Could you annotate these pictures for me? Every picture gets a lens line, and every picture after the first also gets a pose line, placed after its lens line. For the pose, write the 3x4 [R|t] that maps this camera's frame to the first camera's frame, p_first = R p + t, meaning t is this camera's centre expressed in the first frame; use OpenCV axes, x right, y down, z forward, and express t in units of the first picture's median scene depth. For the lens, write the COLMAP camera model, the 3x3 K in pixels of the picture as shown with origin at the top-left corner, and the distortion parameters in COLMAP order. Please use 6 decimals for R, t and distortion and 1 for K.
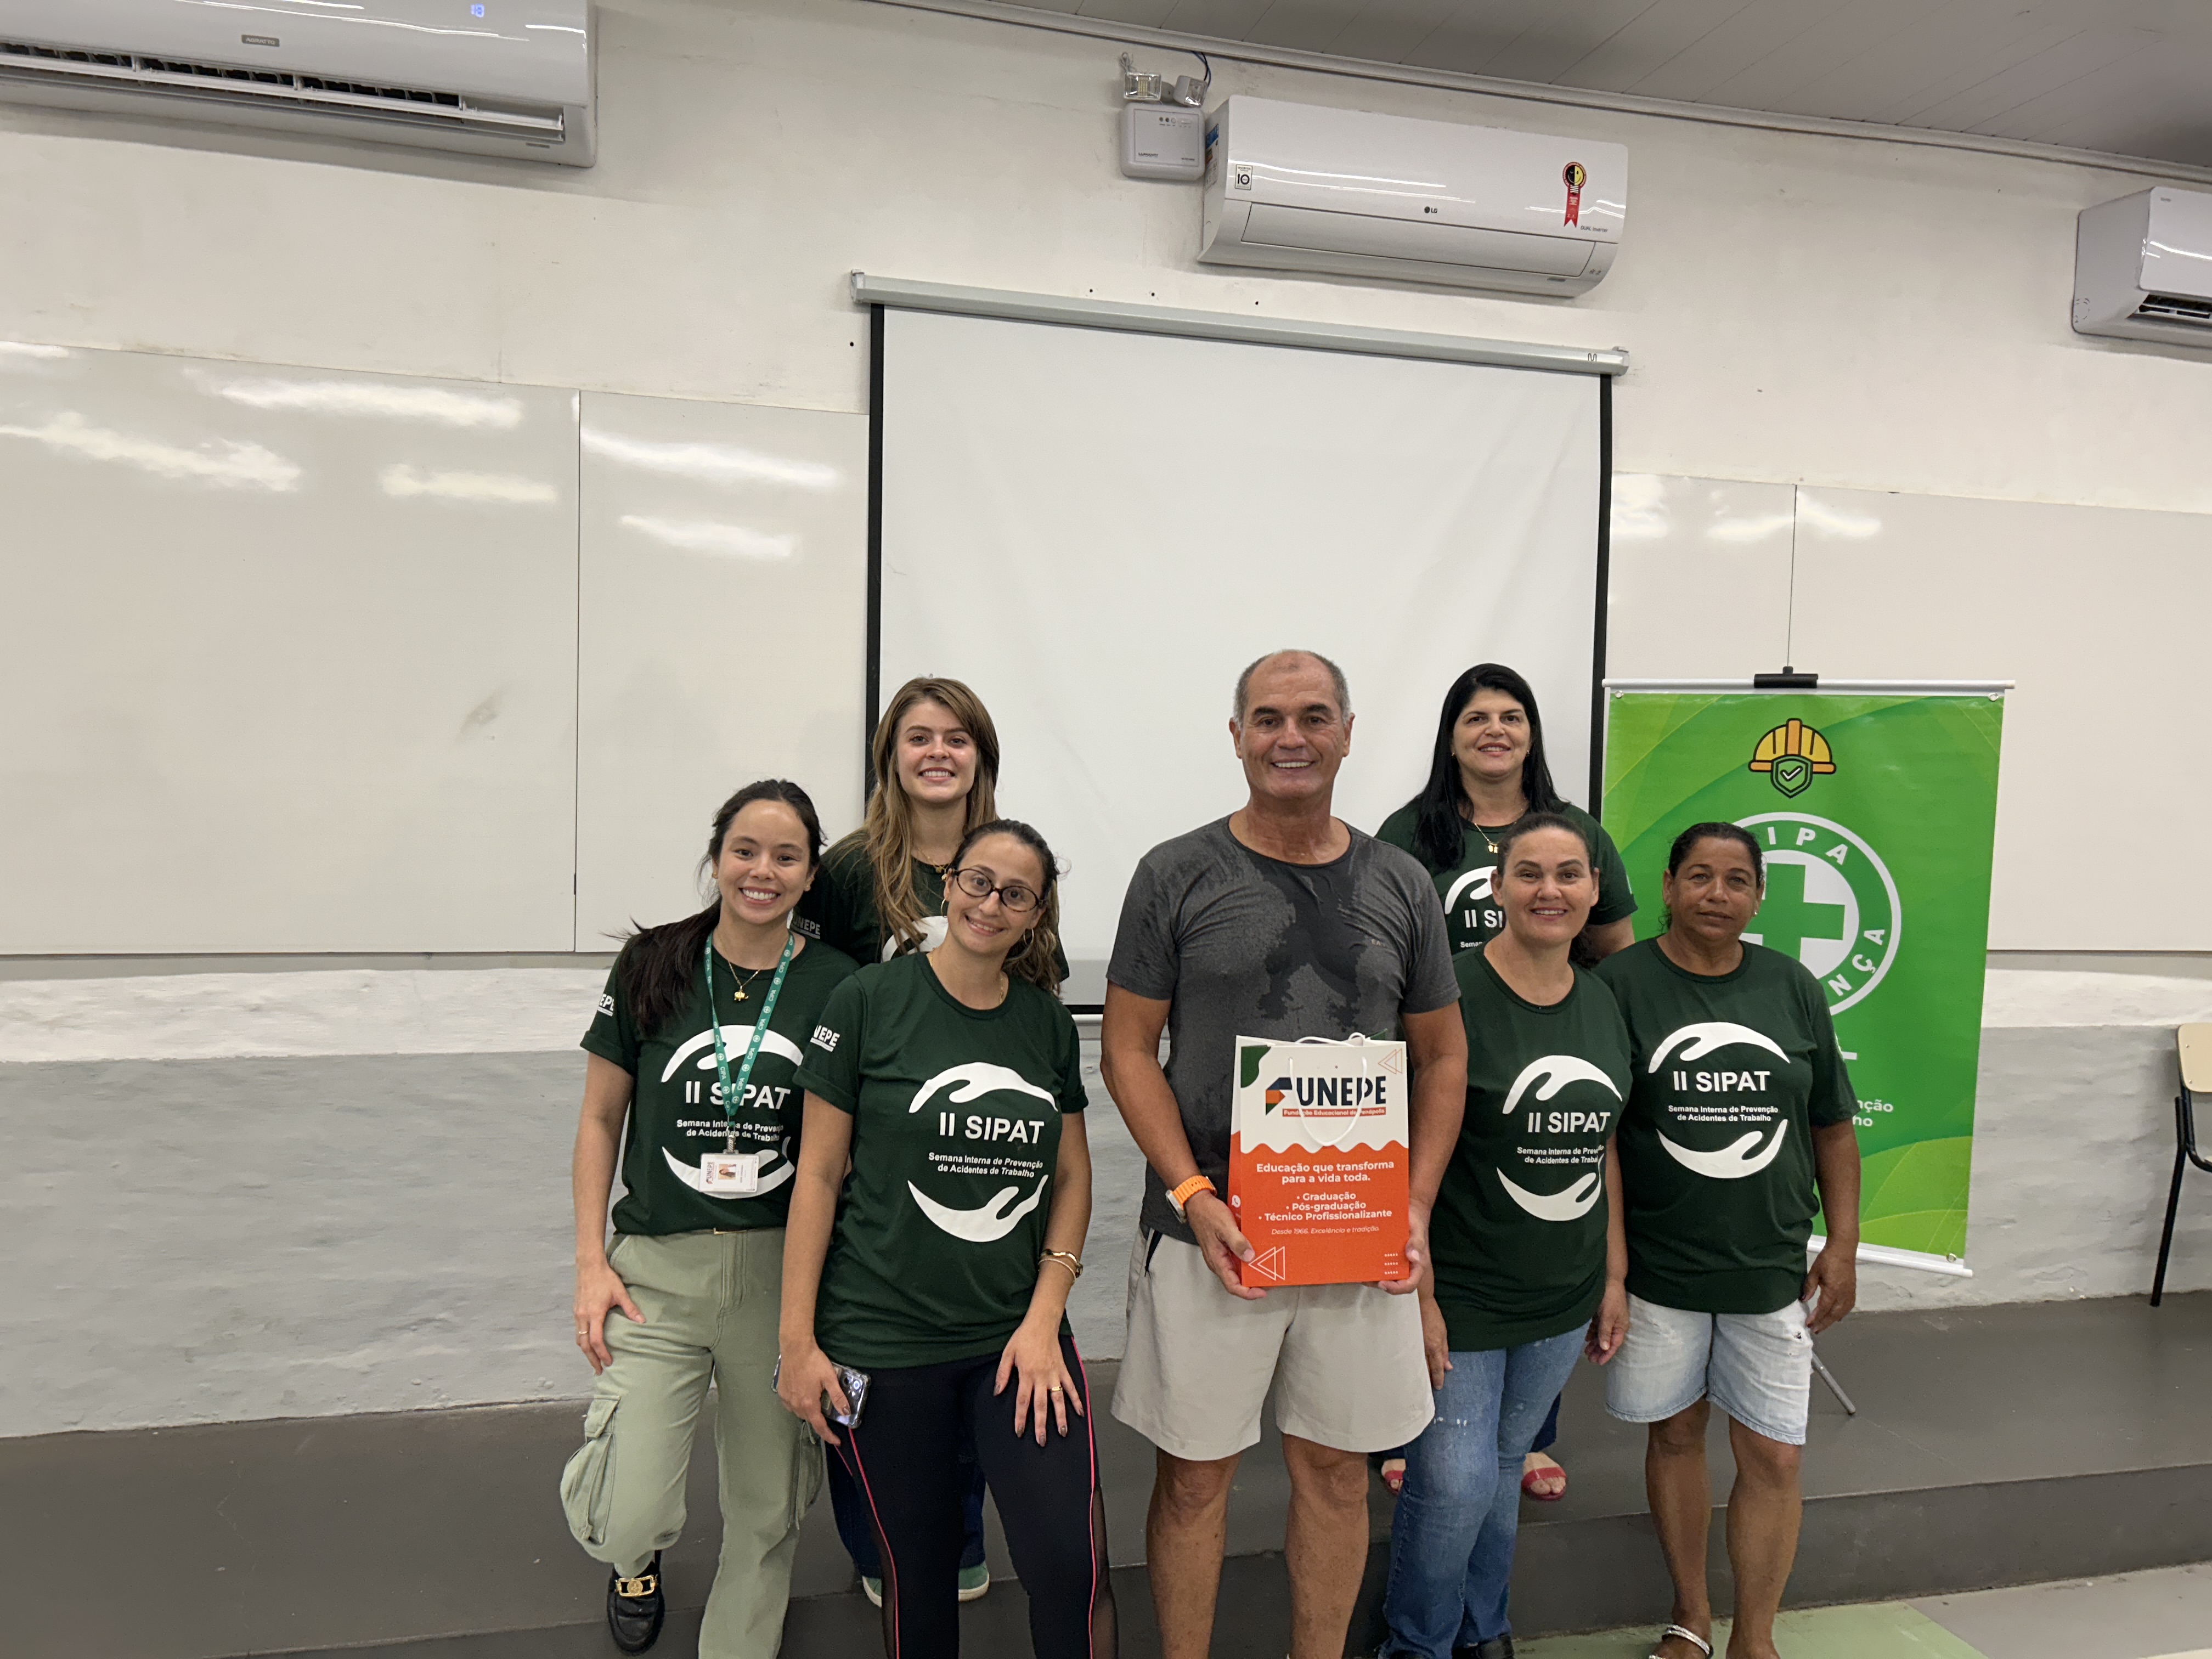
lens RADIAL K [[1665.2, 0, 1097.7], [0, 1665.2, 793.6], [0, 0, 1]] dist [0.062591, -0.067524]
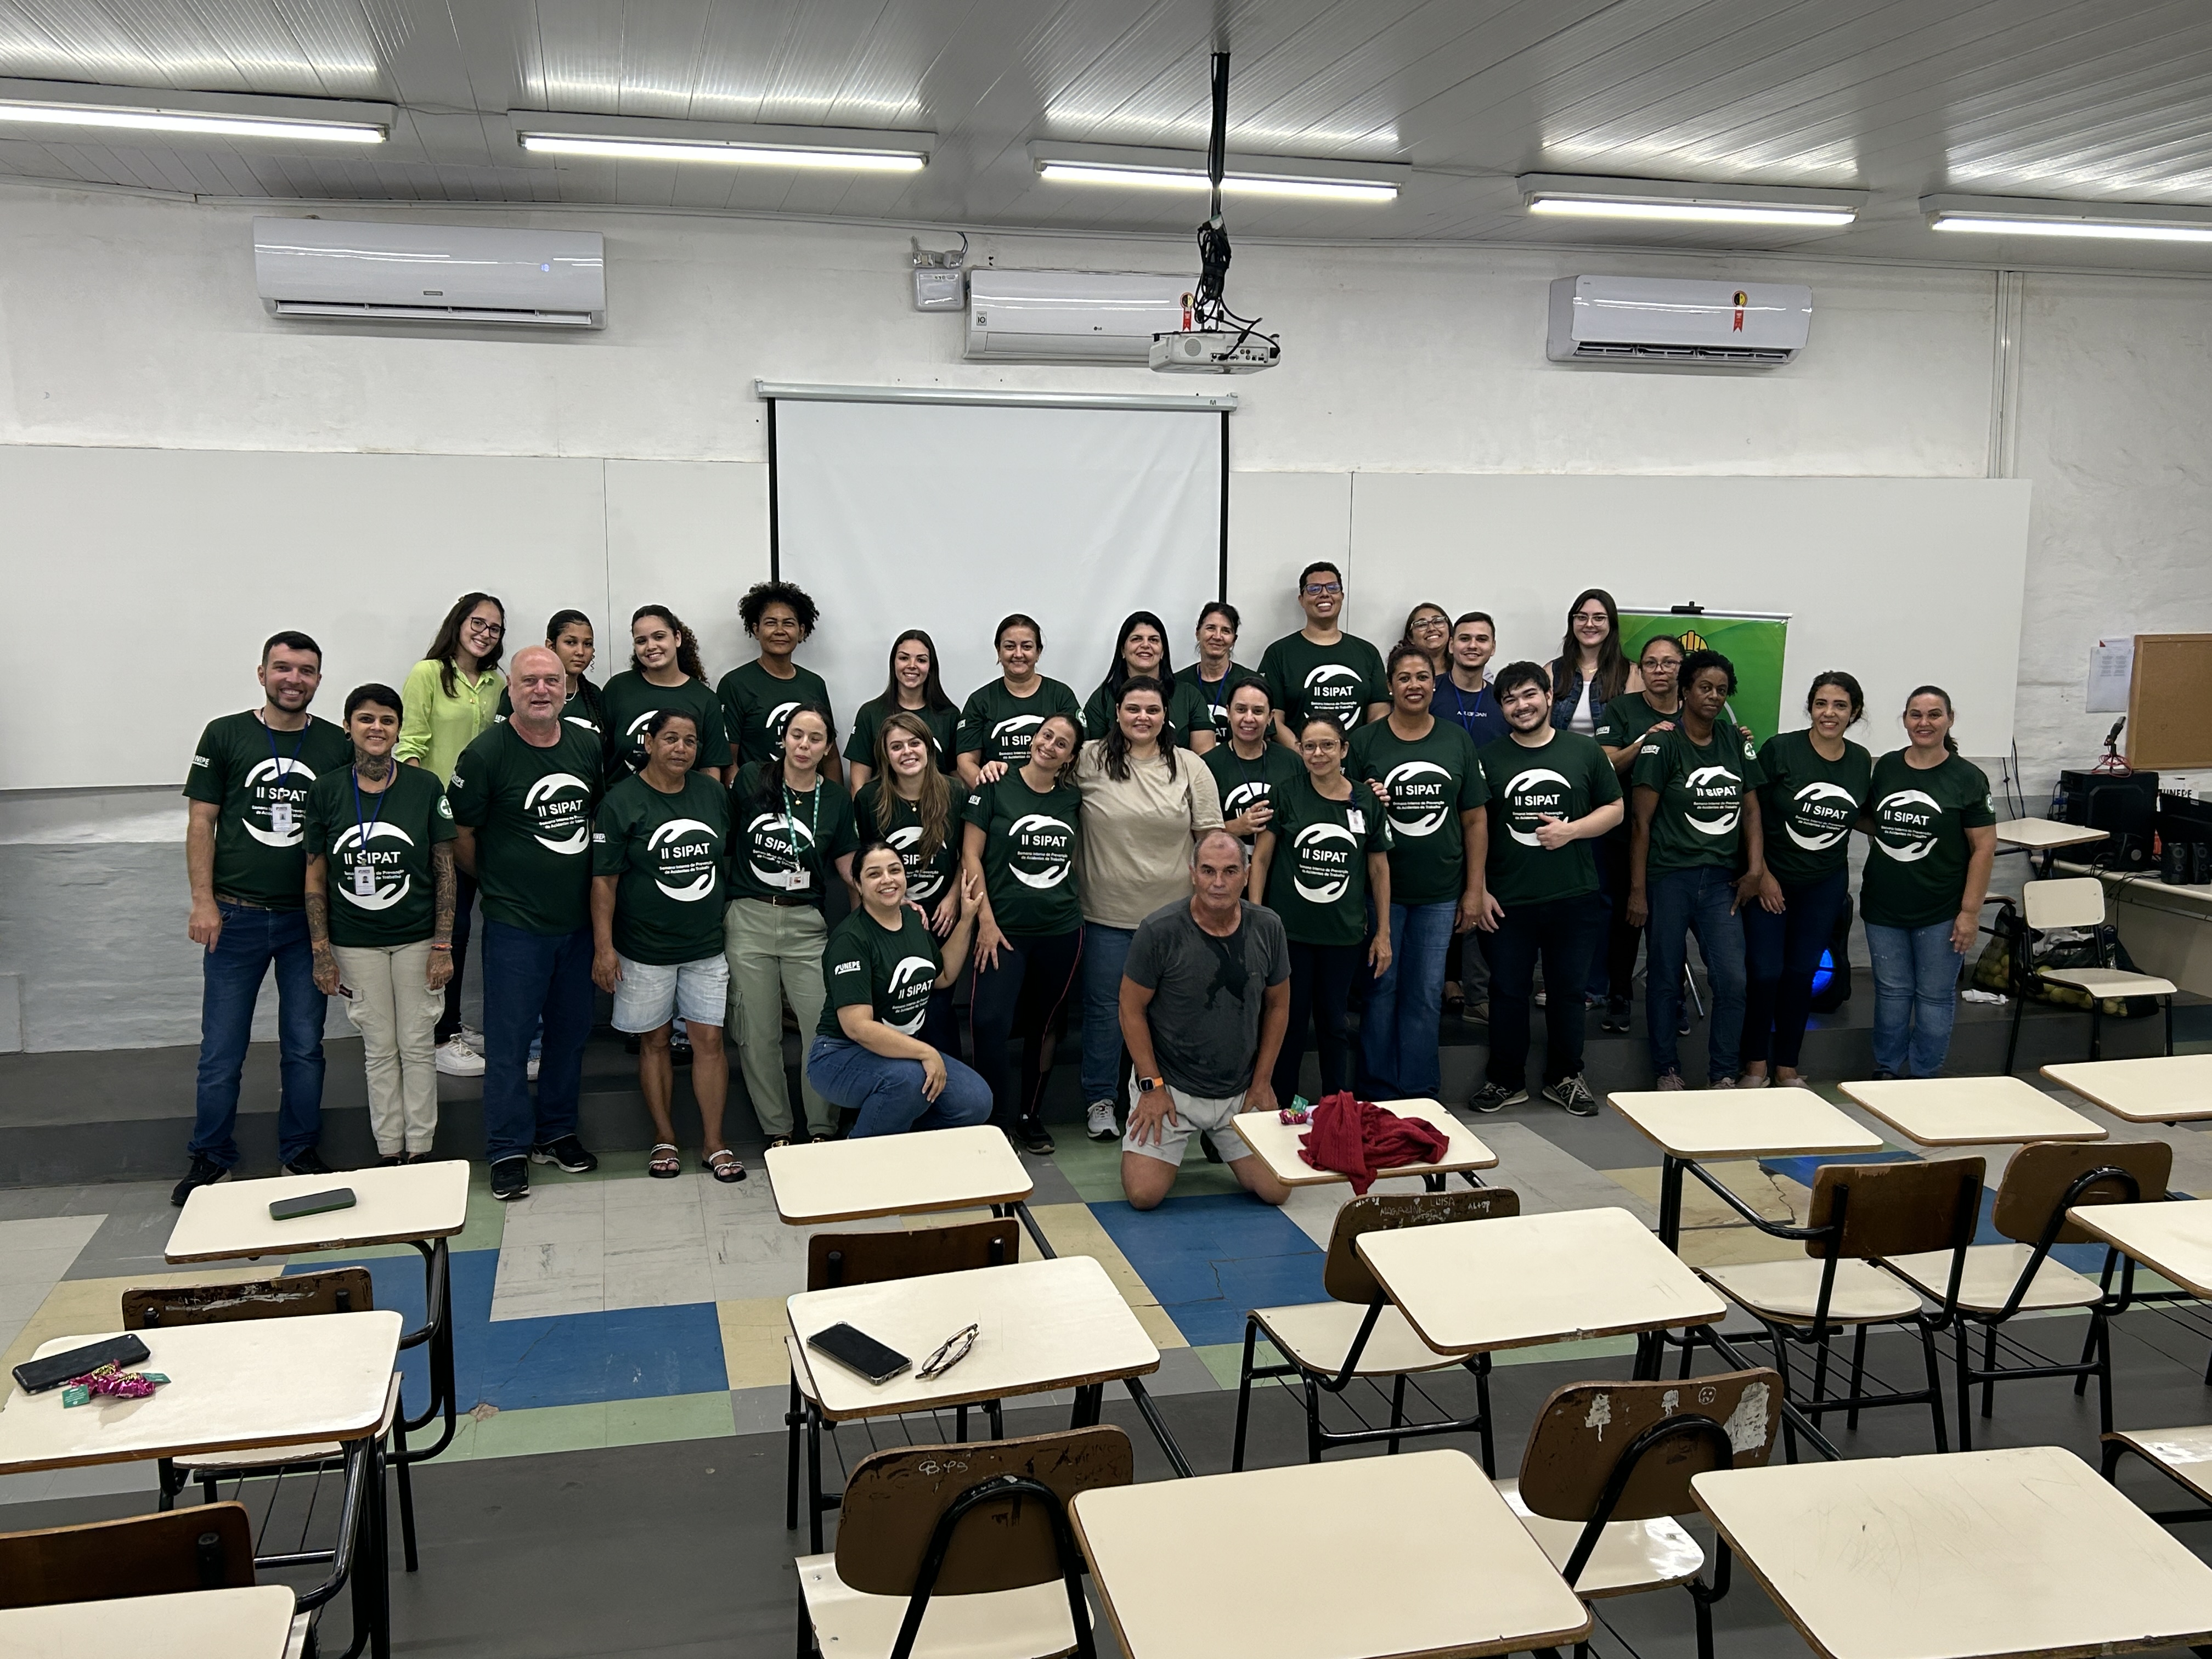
lens RADIAL K [[2055.0, 0, 1096.1], [0, 2055.0, 812.5], [0, 0, 1]] dist [0.091809, -0.039812]
pose [[0.999426, -0.016258, -0.029706, 0.249592], [0.019270, 0.994378, 0.104124, -0.079725], [0.027846, -0.104637, 0.994121, -1.110400]]
